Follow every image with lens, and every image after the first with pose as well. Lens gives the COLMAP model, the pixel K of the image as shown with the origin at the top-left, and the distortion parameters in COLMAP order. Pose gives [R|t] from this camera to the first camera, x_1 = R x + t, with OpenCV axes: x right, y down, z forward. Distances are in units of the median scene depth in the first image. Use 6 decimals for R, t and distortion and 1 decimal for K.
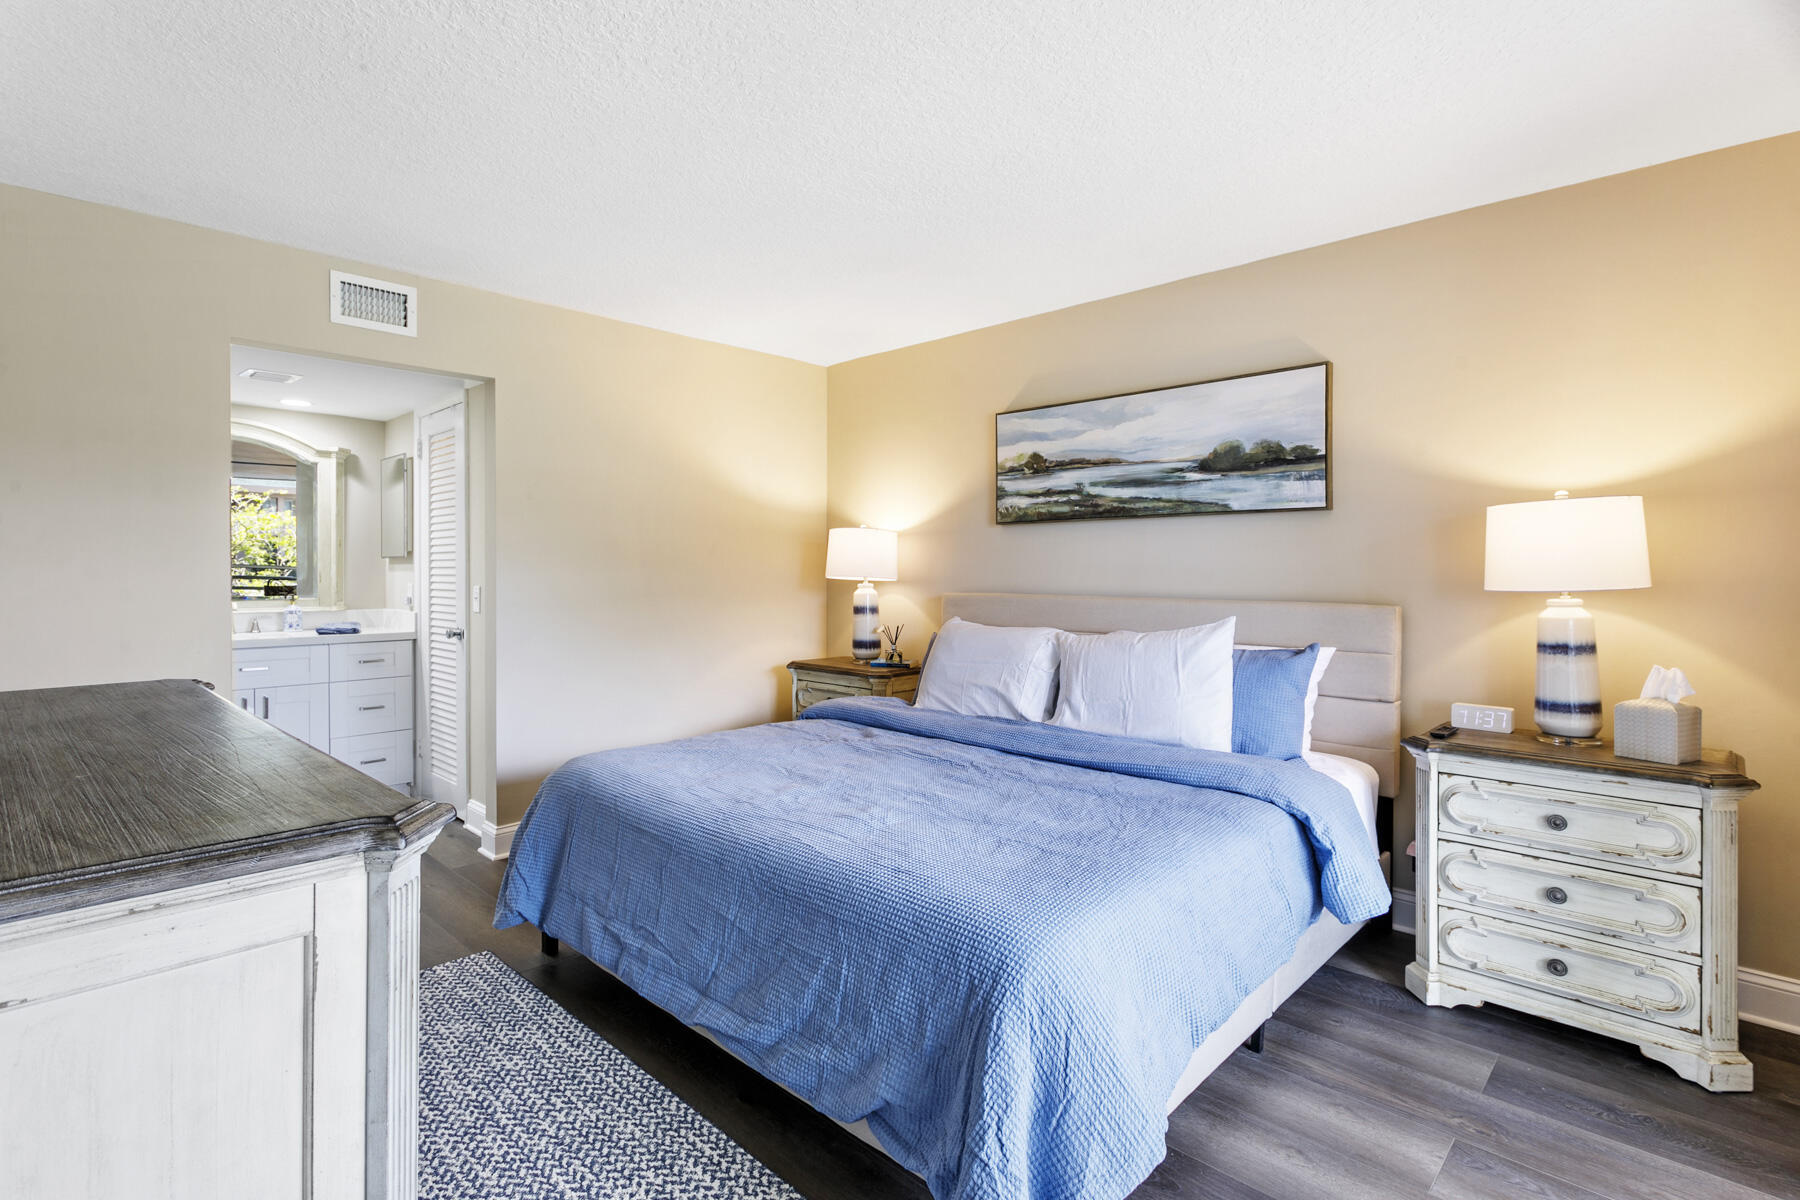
lens RADIAL K [[879.8, 0, 901.1], [0, 879.8, 582.3], [0, 0, 1]] dist [-0.002396, 0.002321]
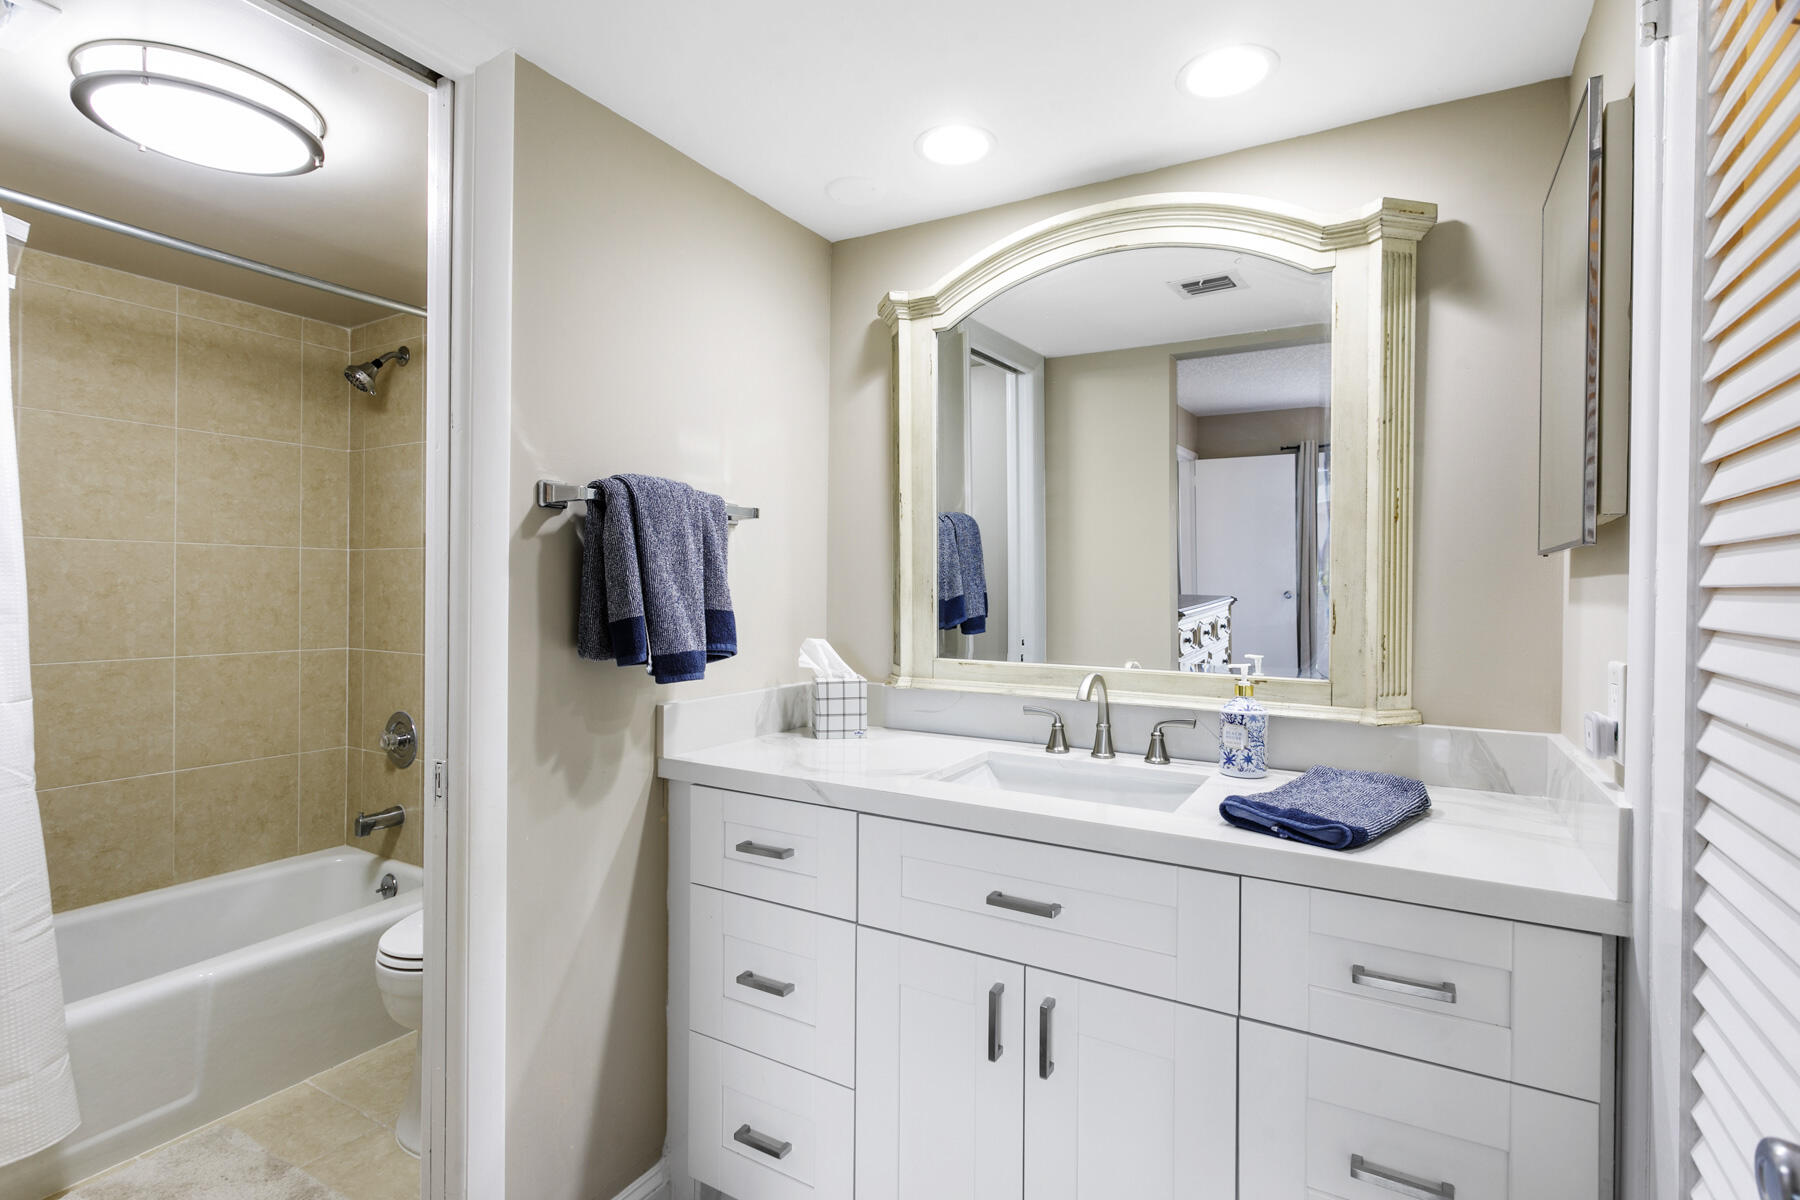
lens RADIAL K [[879.8, 0, 898.1], [0, 879.8, 591.6], [0, 0, 1]] dist [-0.002396, 0.002321]
pose [[0.253362, 0.005575, -0.967356, -0.380936], [-0.013499, 0.999906, 0.002227, -0.013977], [0.967277, 0.012494, 0.253413, 0.752700]]
